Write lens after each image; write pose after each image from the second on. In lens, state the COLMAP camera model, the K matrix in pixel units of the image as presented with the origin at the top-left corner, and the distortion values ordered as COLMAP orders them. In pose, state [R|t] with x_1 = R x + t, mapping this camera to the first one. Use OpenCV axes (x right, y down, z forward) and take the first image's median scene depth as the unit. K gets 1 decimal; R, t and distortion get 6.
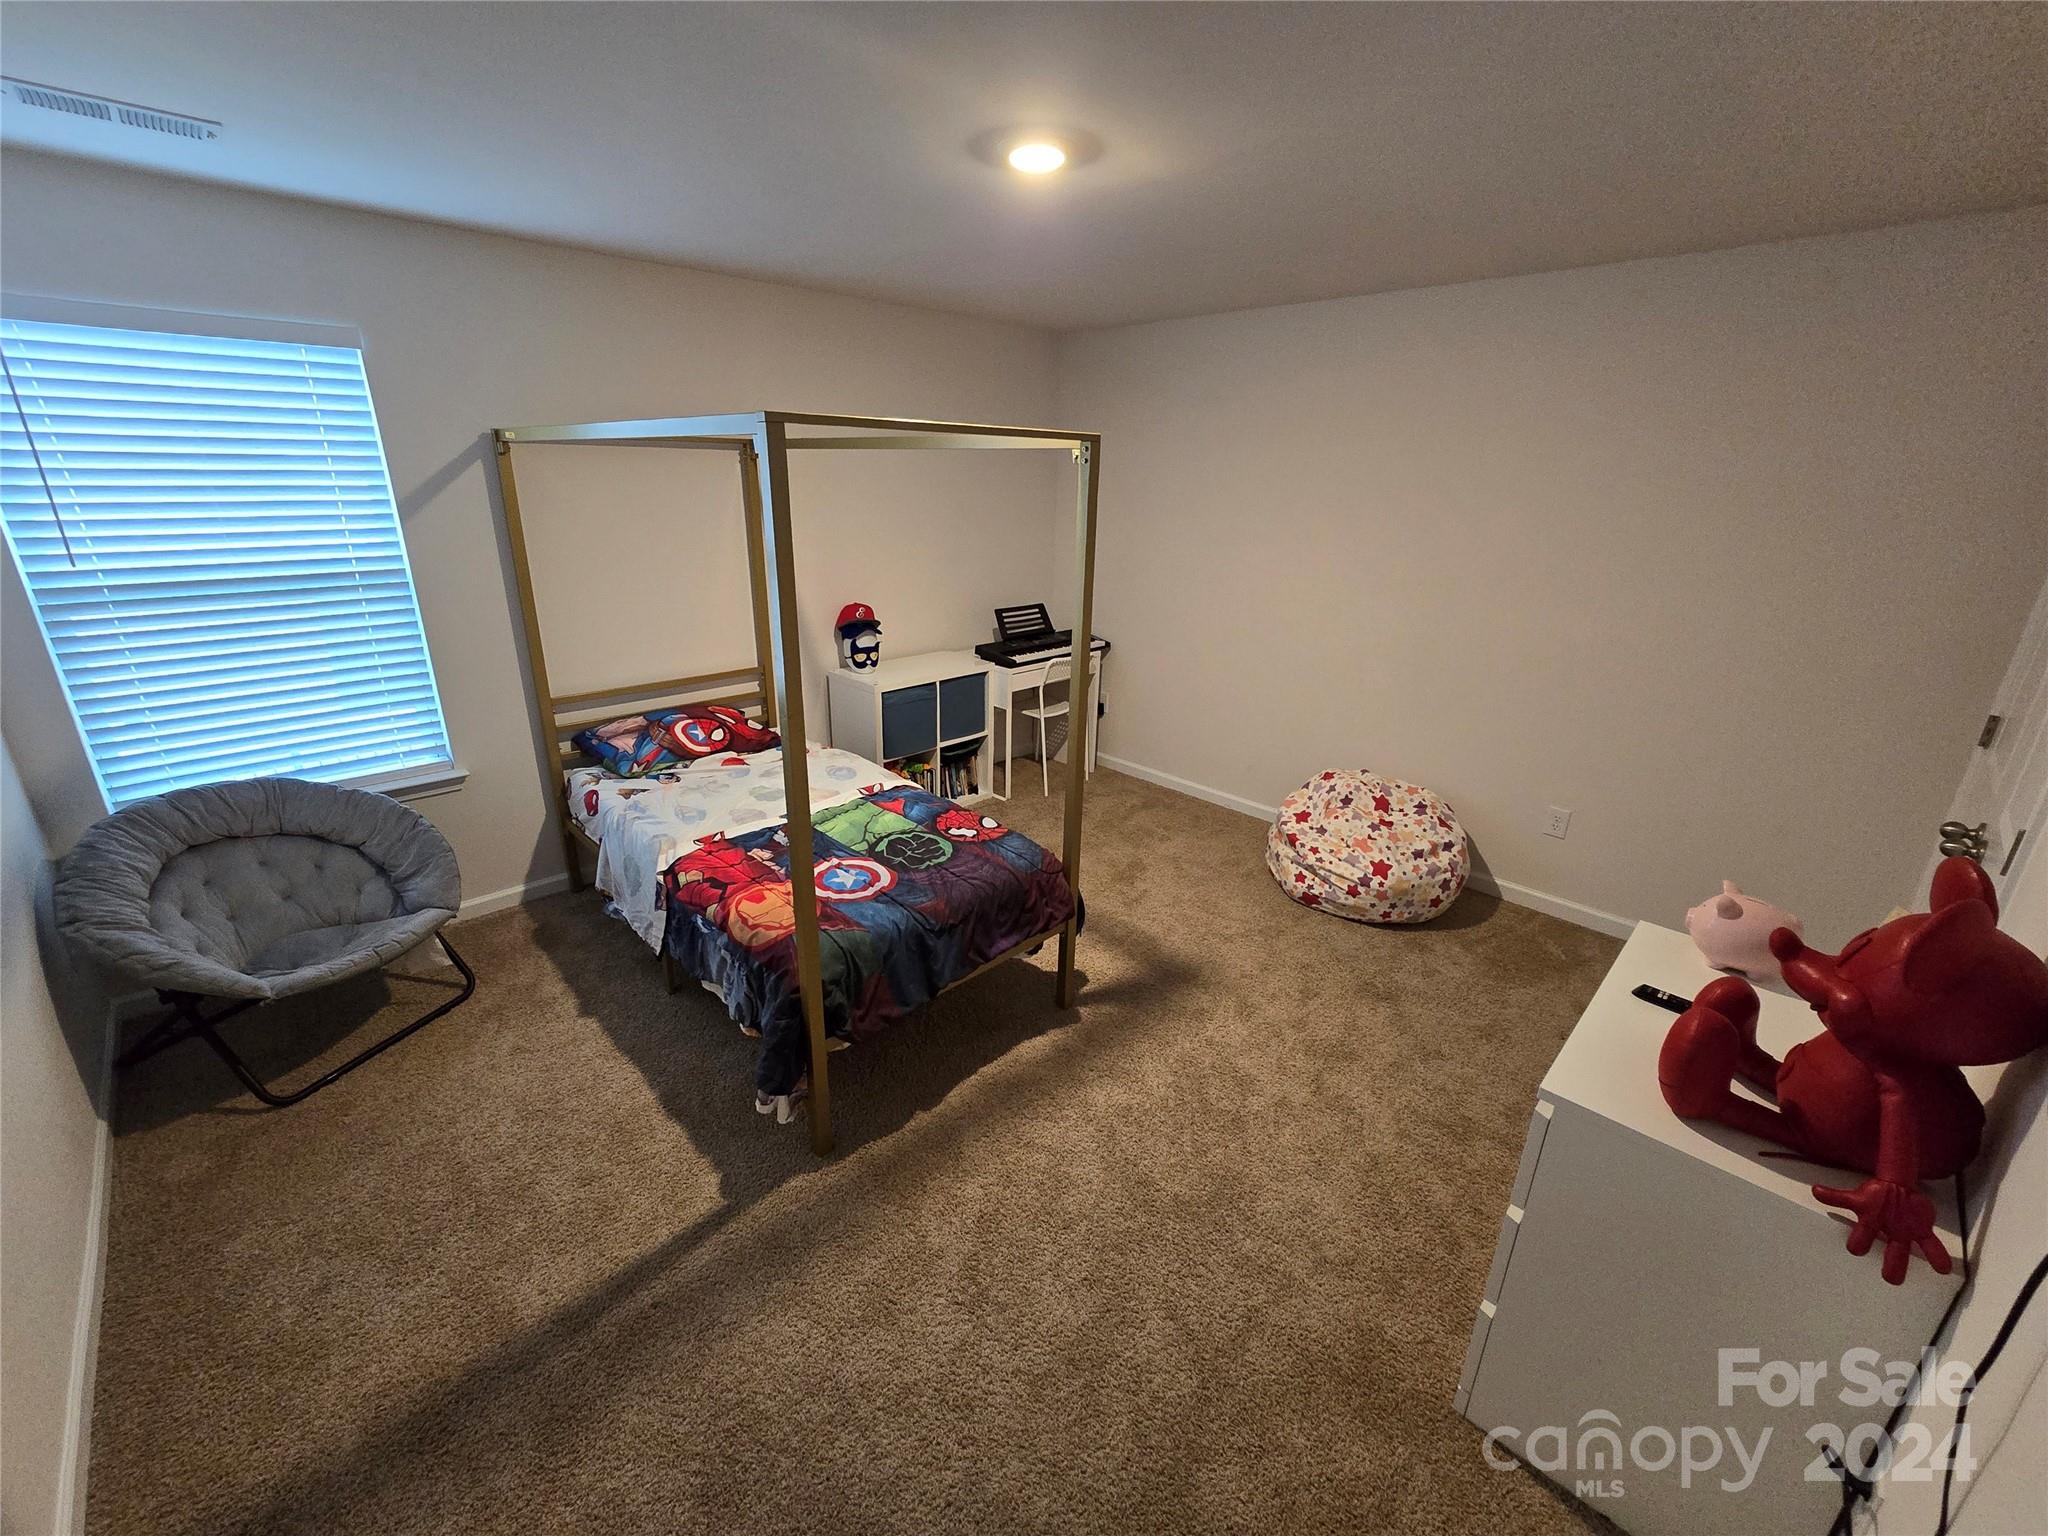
lens RADIAL K [[838.0, 0, 1016.6], [0, 838.0, 761.2], [0, 0, 1]] dist [-0.000766, -0.000529]
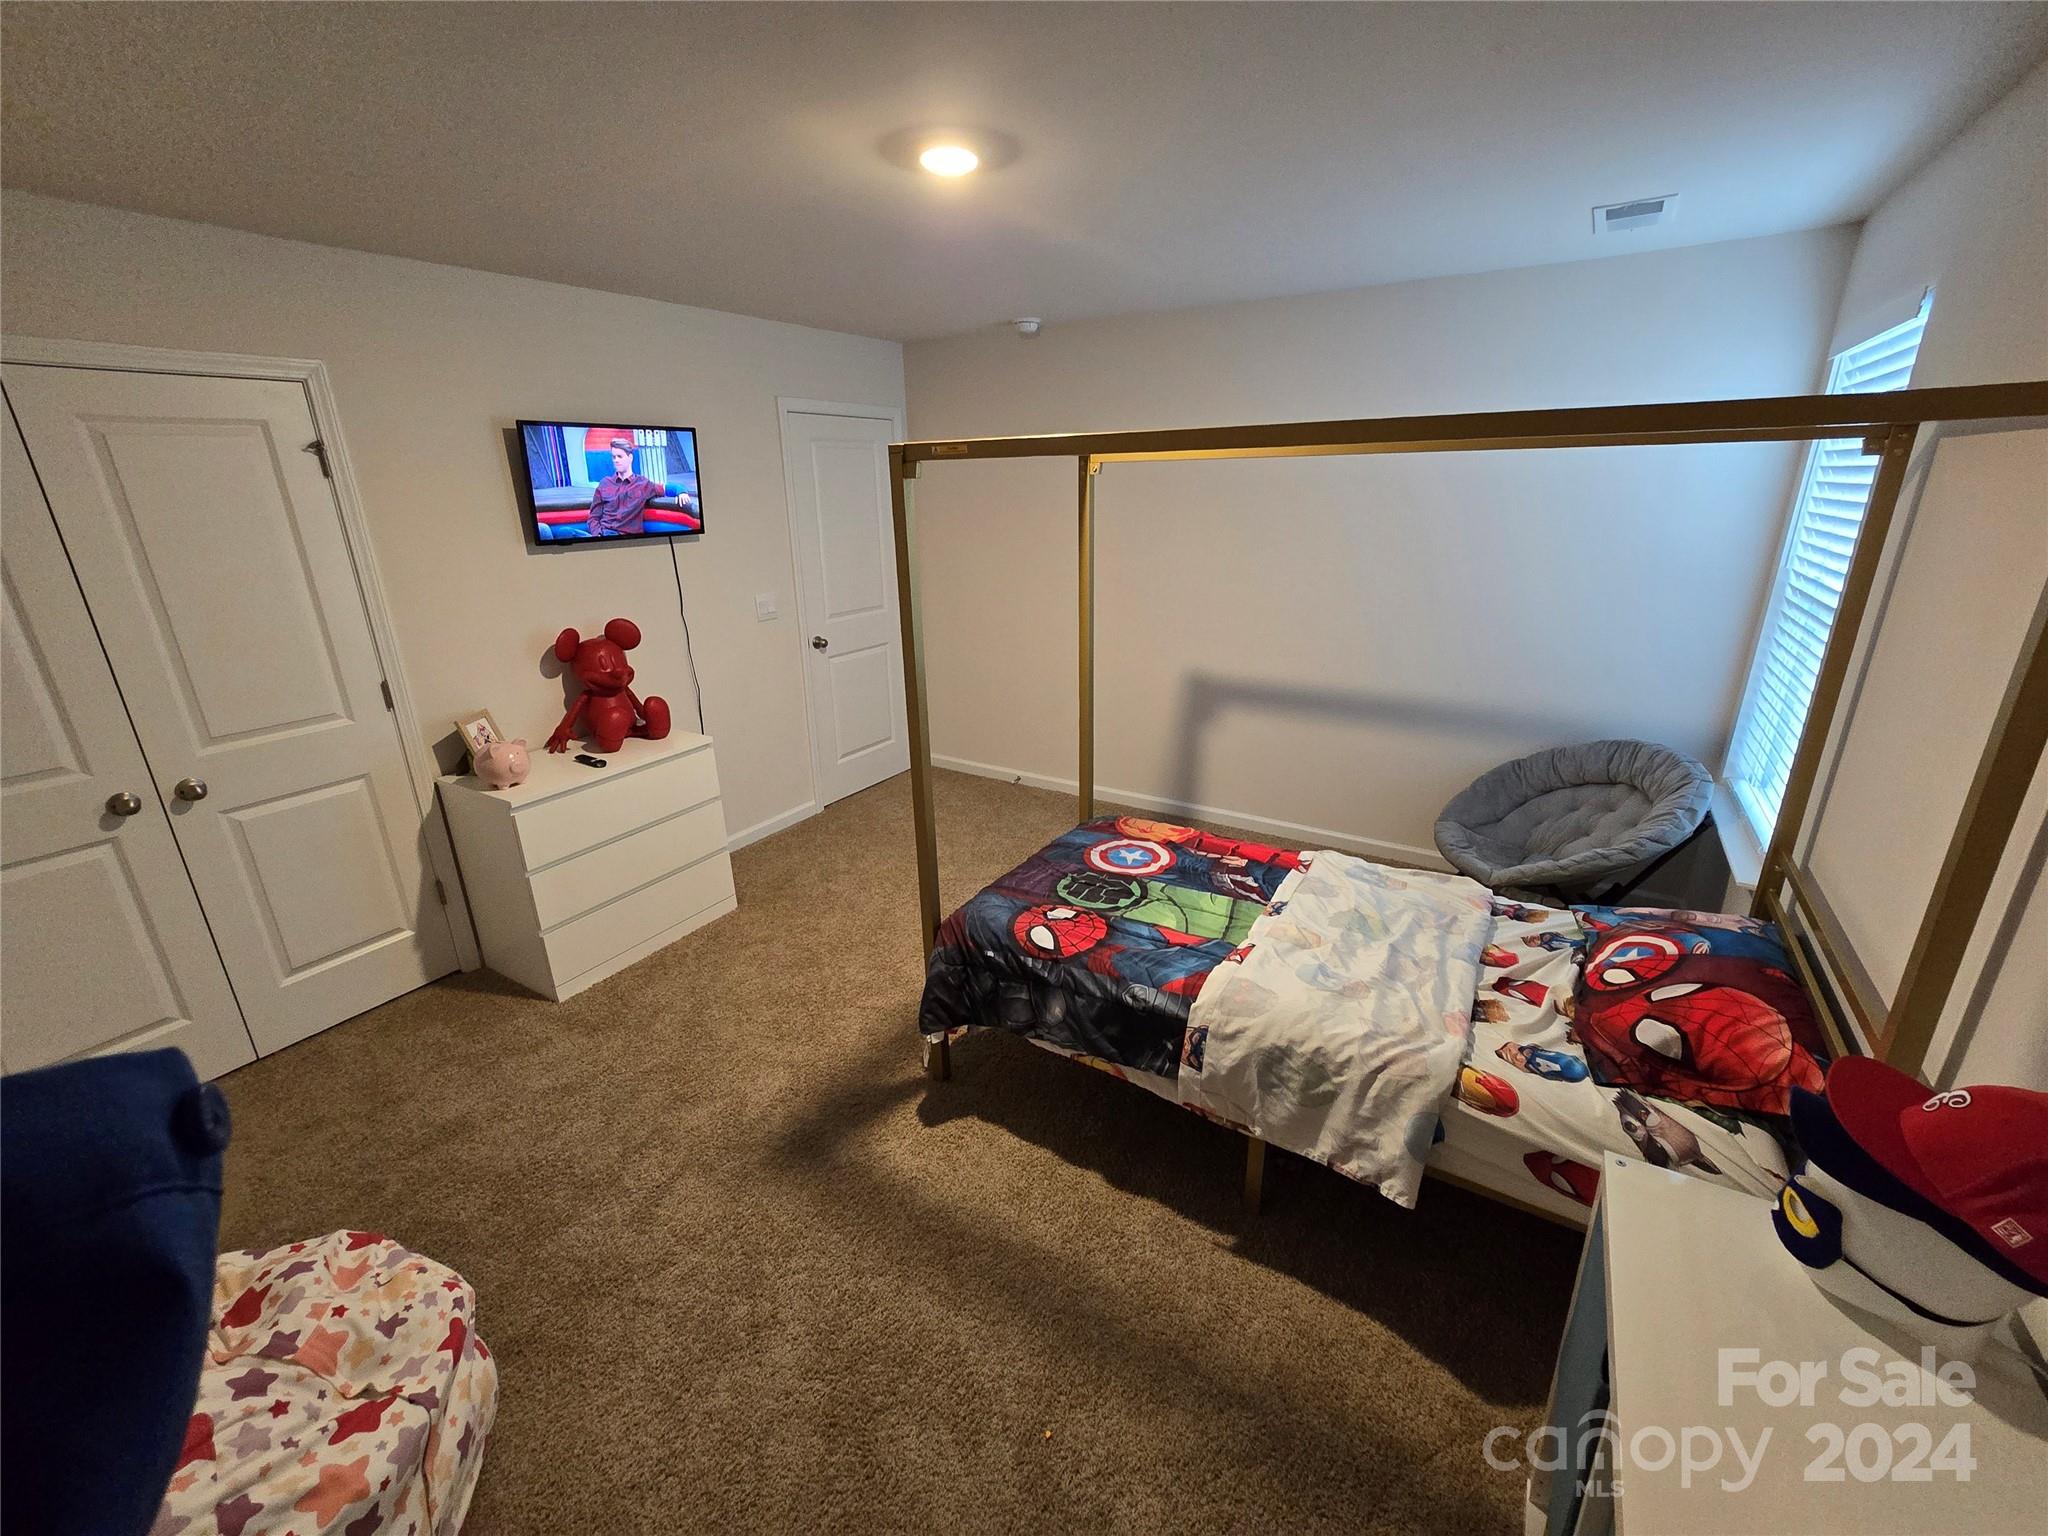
lens RADIAL K [[838.0, 0, 1020.8], [0, 838.0, 768.3], [0, 0, 1]] dist [-0.000766, -0.000529]
pose [[-0.972390, 0.079552, -0.219384, 0.148619], [-0.072564, 0.790422, 0.608250, -0.534765], [0.221793, 0.607376, -0.762825, 1.529224]]
